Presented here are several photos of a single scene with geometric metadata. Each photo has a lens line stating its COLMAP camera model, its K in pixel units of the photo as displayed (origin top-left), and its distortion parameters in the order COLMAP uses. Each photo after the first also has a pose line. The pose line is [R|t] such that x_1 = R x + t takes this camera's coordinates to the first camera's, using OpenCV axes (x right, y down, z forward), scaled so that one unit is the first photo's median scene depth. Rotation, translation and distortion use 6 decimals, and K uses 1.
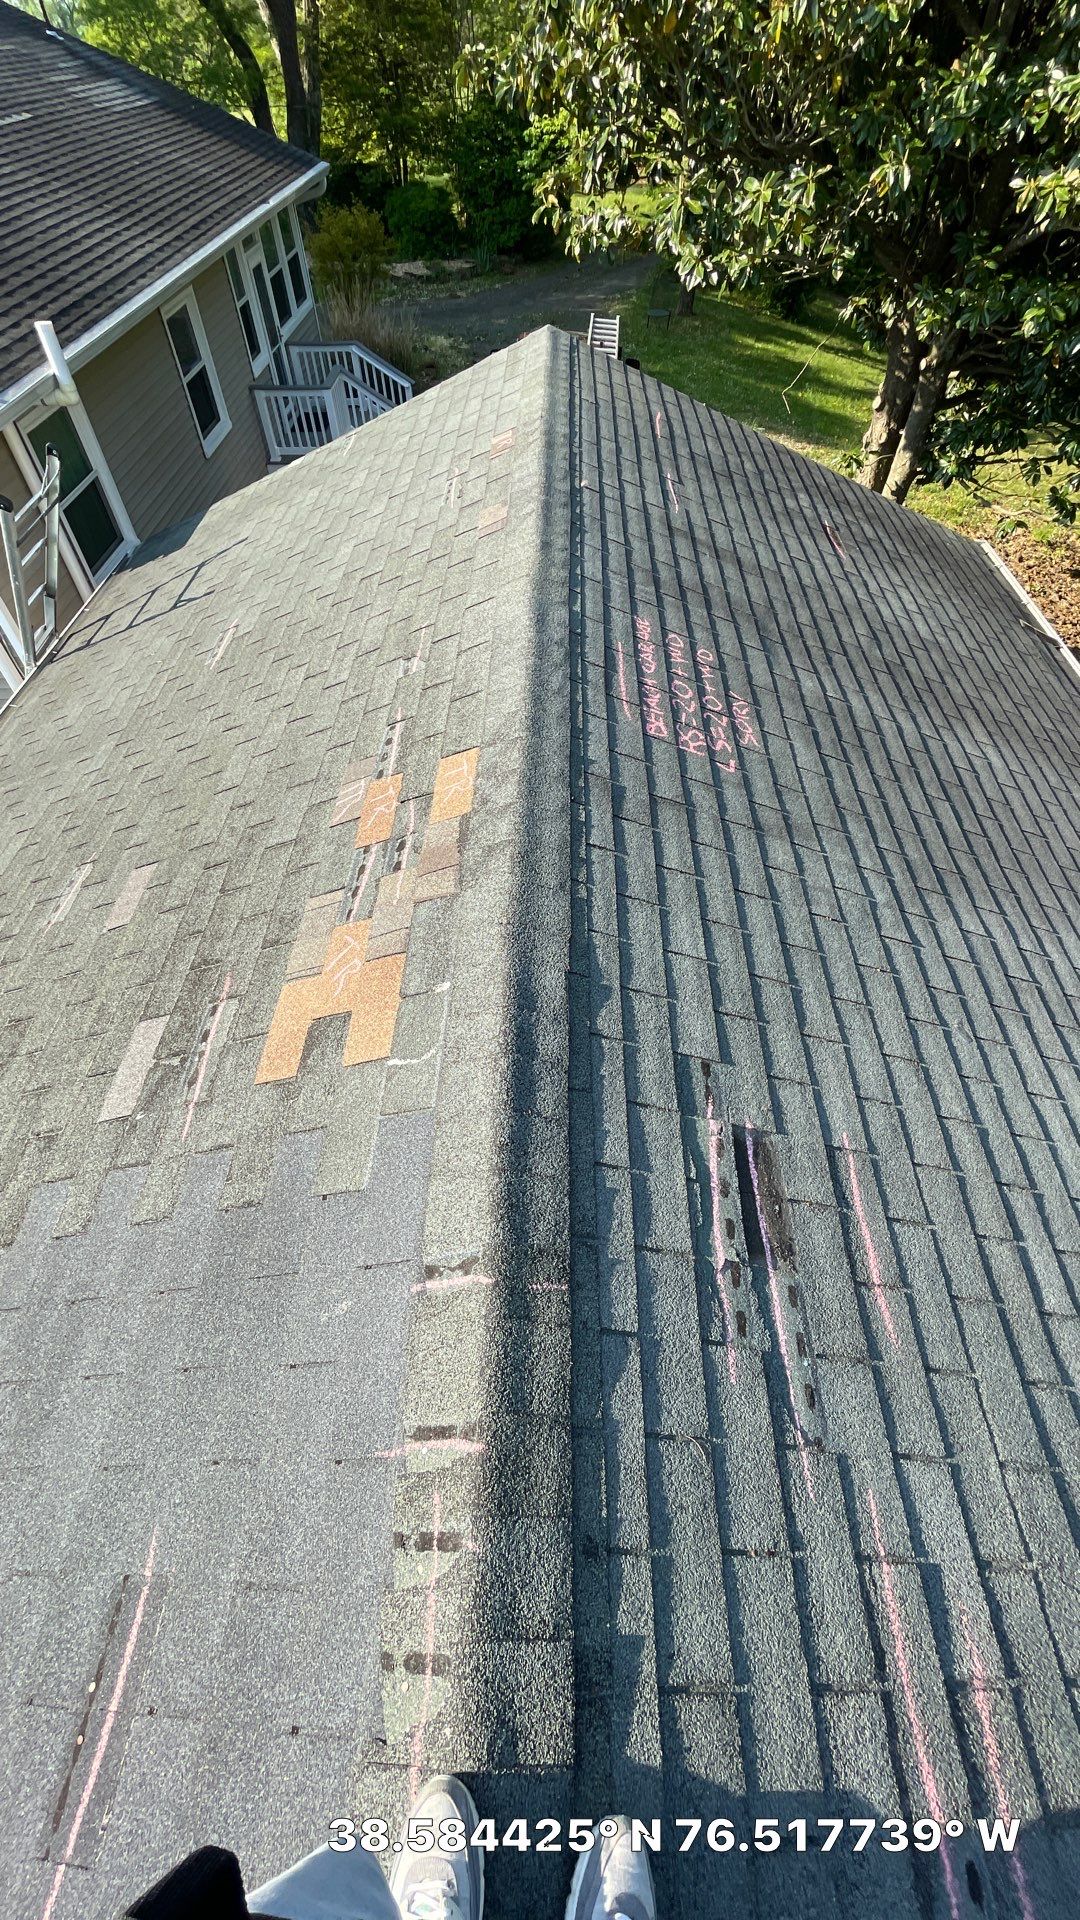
lens RADIAL K [[781.2, 0, 540.2], [0, 781.2, 941.8], [0, 0, 1]] dist [-0.007056, 0.002338]
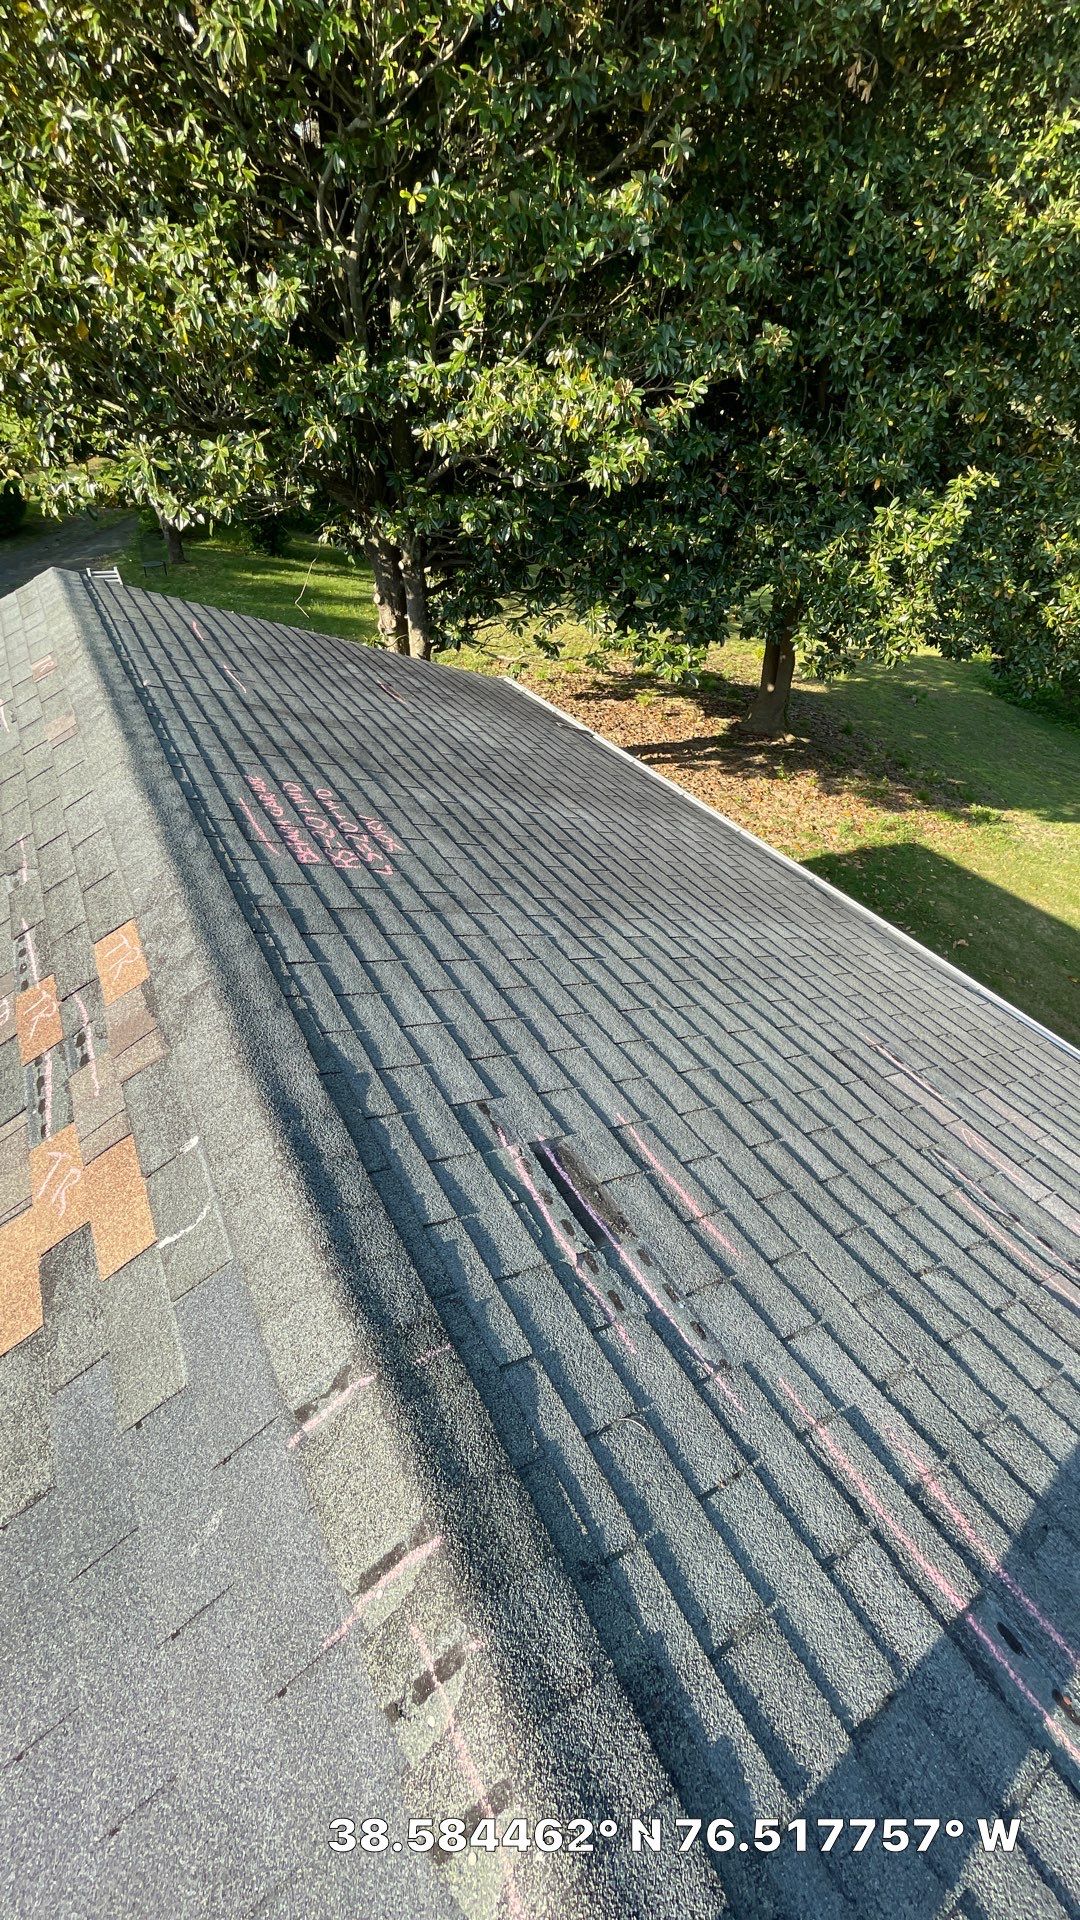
lens RADIAL K [[781.2, 0, 539.4], [0, 781.2, 942.2], [0, 0, 1]] dist [-0.007056, 0.002338]
pose [[0.850880, -0.322279, 0.414897, -0.079214], [0.403908, 0.906308, -0.124352, 0.118693], [-0.335948, 0.273389, 0.901331, -0.013697]]
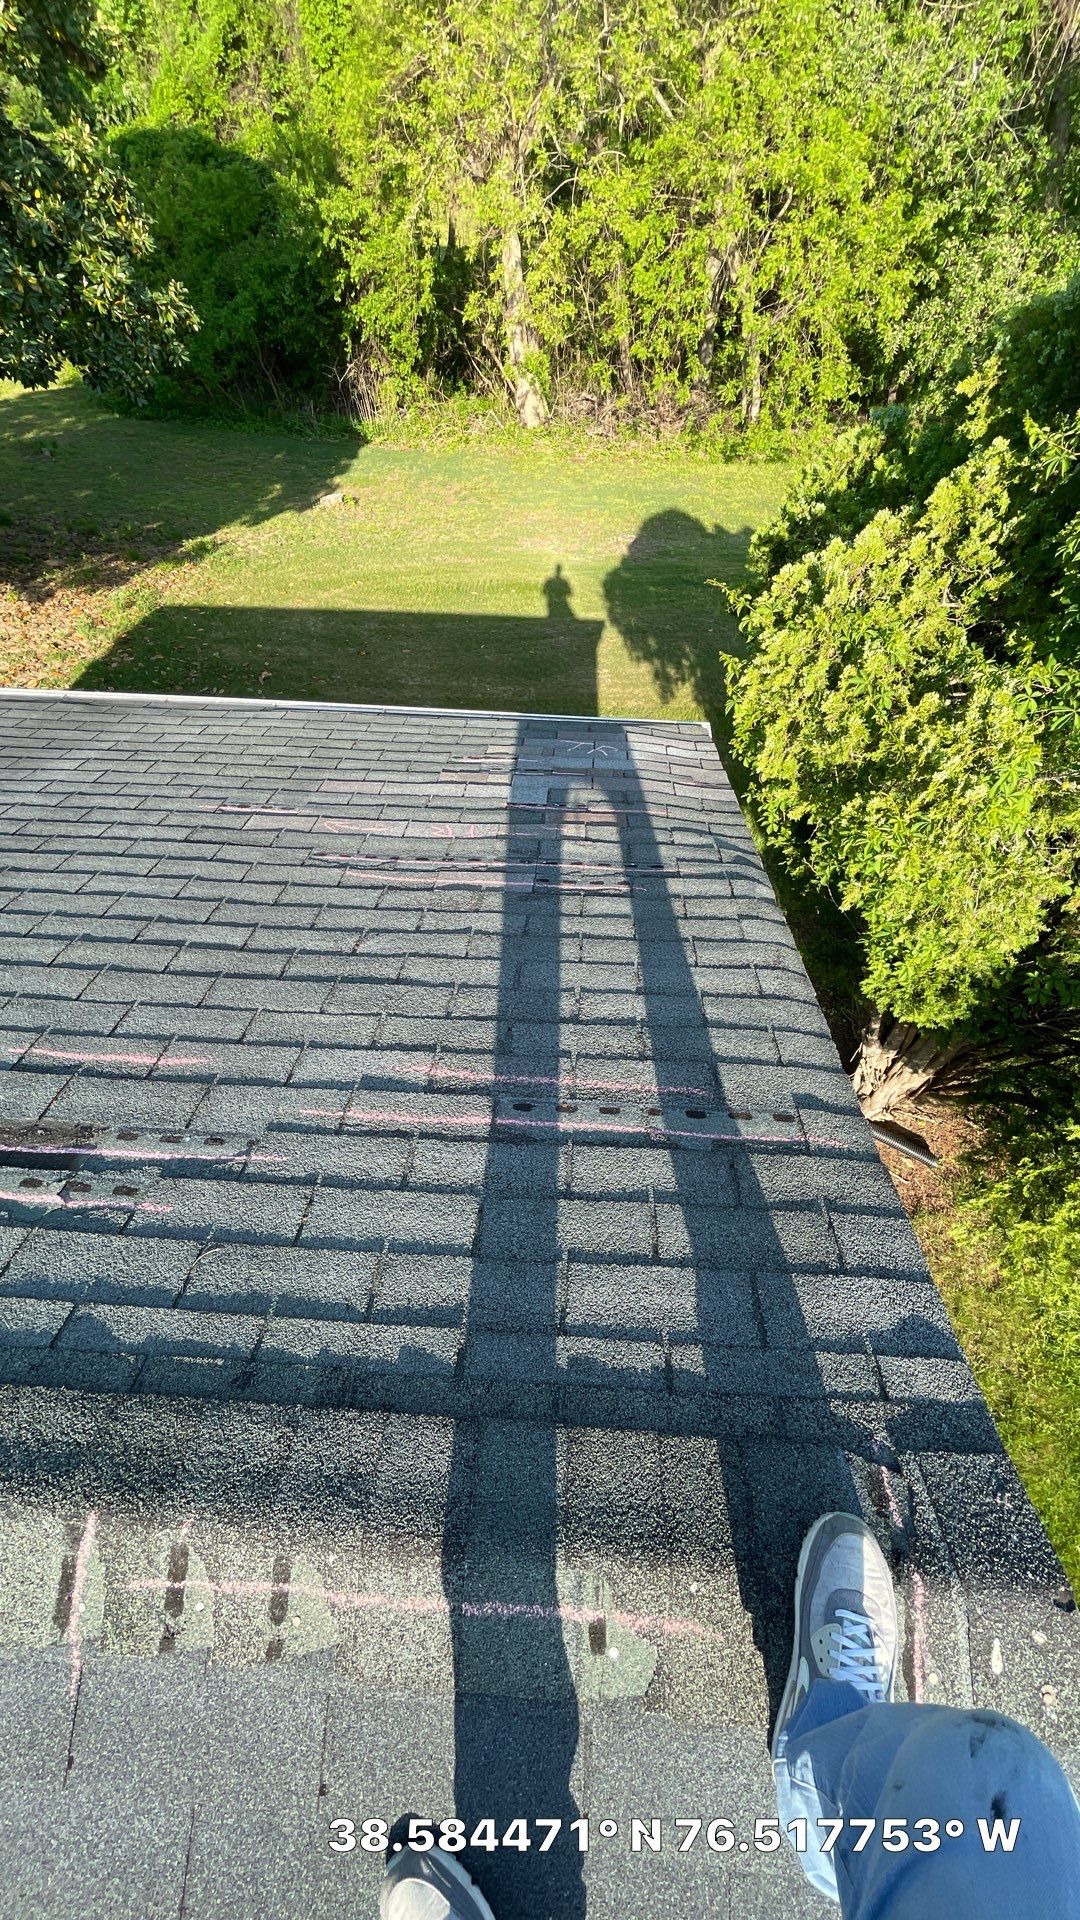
lens RADIAL K [[781.2, 0, 546.9], [0, 781.2, 946.7], [0, 0, 1]] dist [-0.007056, 0.002338]
pose [[0.041222, -0.807072, 0.589013, -0.034117], [0.776468, 0.396883, 0.489471, 0.239407], [-0.628807, 0.437172, 0.643025, -0.060350]]
